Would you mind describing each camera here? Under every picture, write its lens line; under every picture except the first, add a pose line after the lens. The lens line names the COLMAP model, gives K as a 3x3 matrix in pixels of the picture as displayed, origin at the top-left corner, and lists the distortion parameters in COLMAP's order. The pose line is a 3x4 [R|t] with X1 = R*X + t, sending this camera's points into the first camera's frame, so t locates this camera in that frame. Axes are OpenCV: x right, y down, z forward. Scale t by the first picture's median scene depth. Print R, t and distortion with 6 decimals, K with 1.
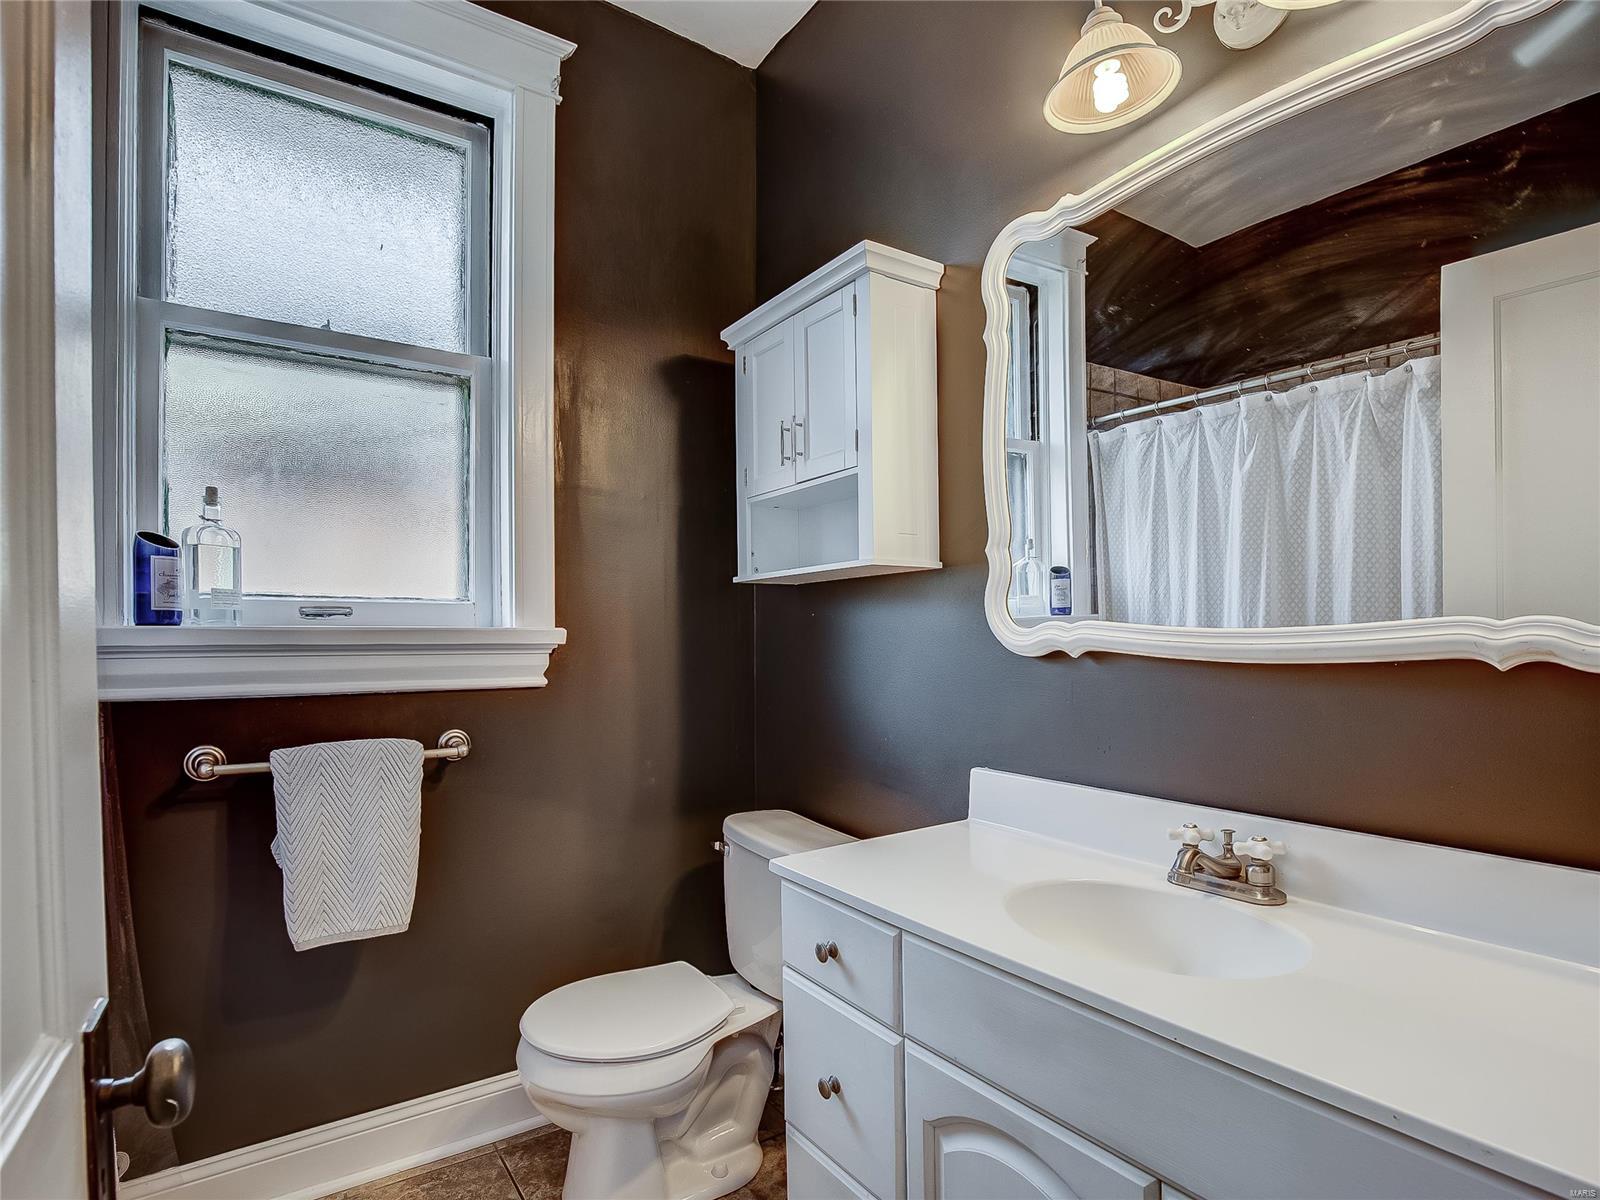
lens RADIAL K [[846.8, 0, 800.0], [0, 846.8, 600.0], [0, 0, 1]] dist [0.001801, 0.000141]
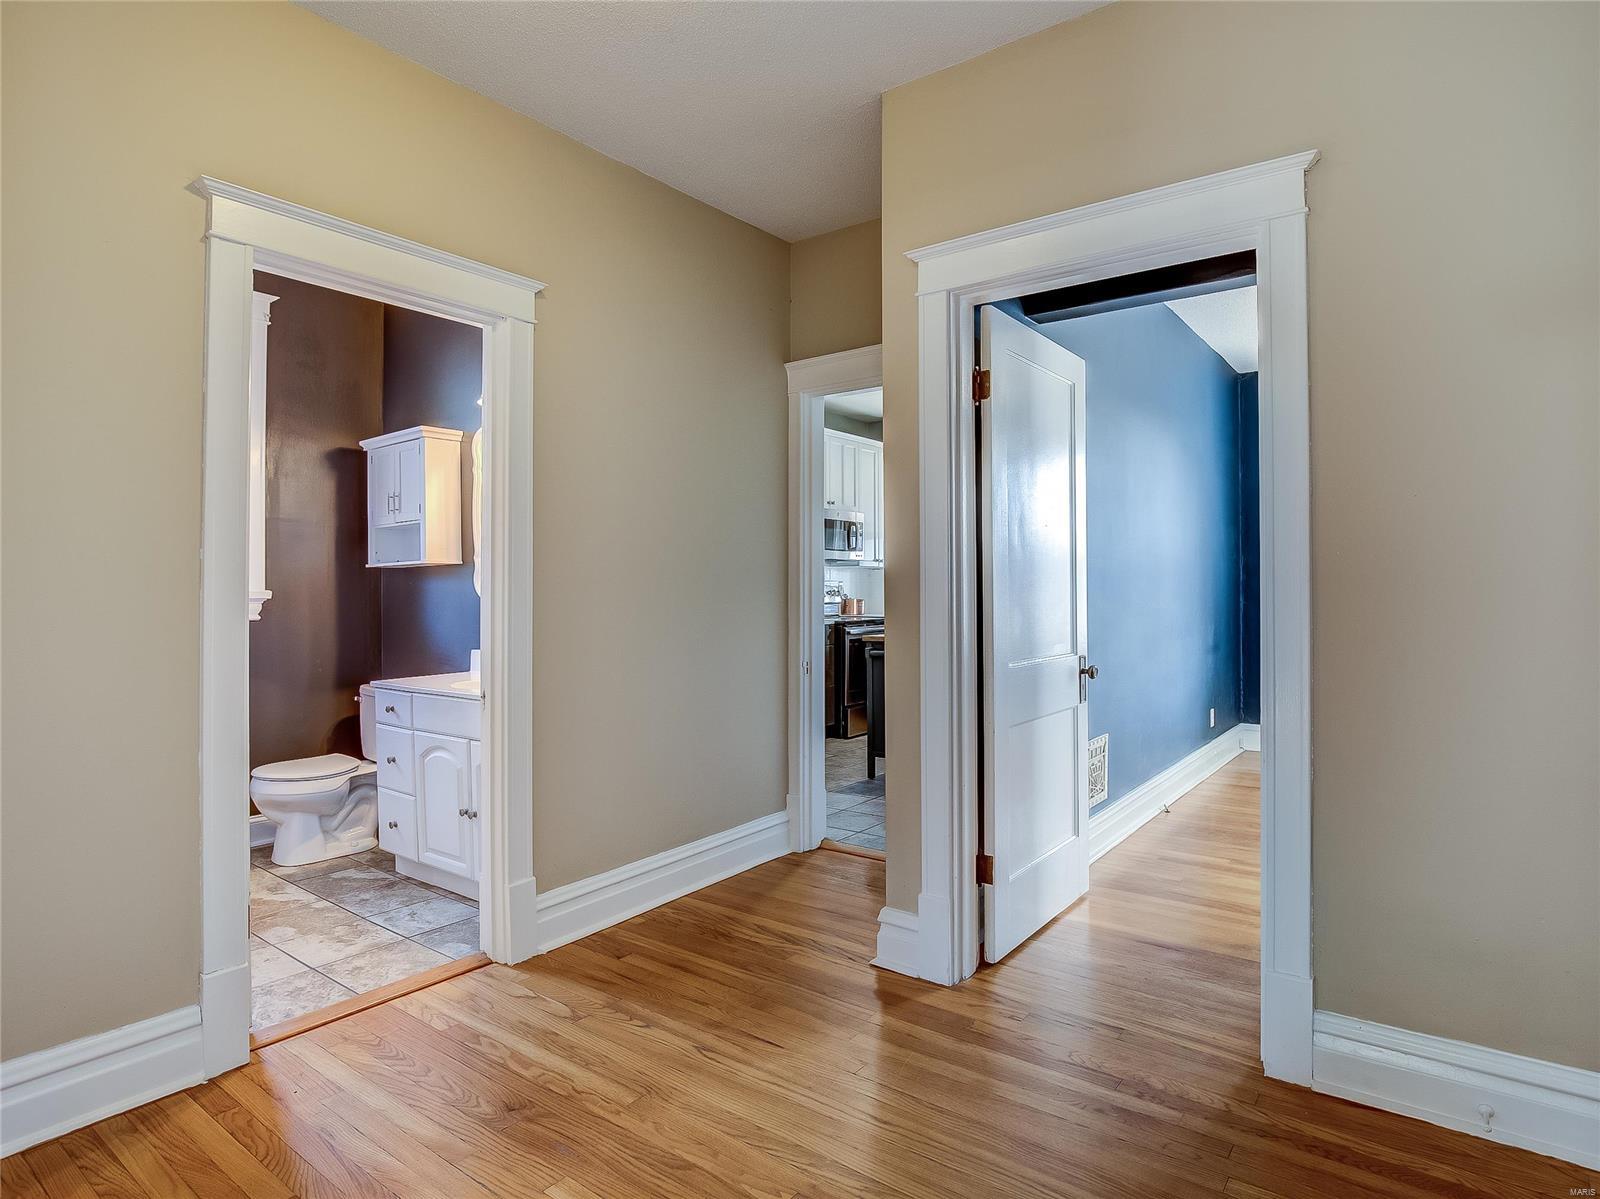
lens RADIAL K [[870.4, 0, 800.1], [0, 870.4, 573.6], [0, 0, 1]] dist [-0.003681, -0.000660]
pose [[0.948715, 0.005871, 0.316079, 0.264178], [-0.009139, 0.999919, 0.008858, -0.036811], [-0.316002, -0.011292, 0.948691, -1.372892]]
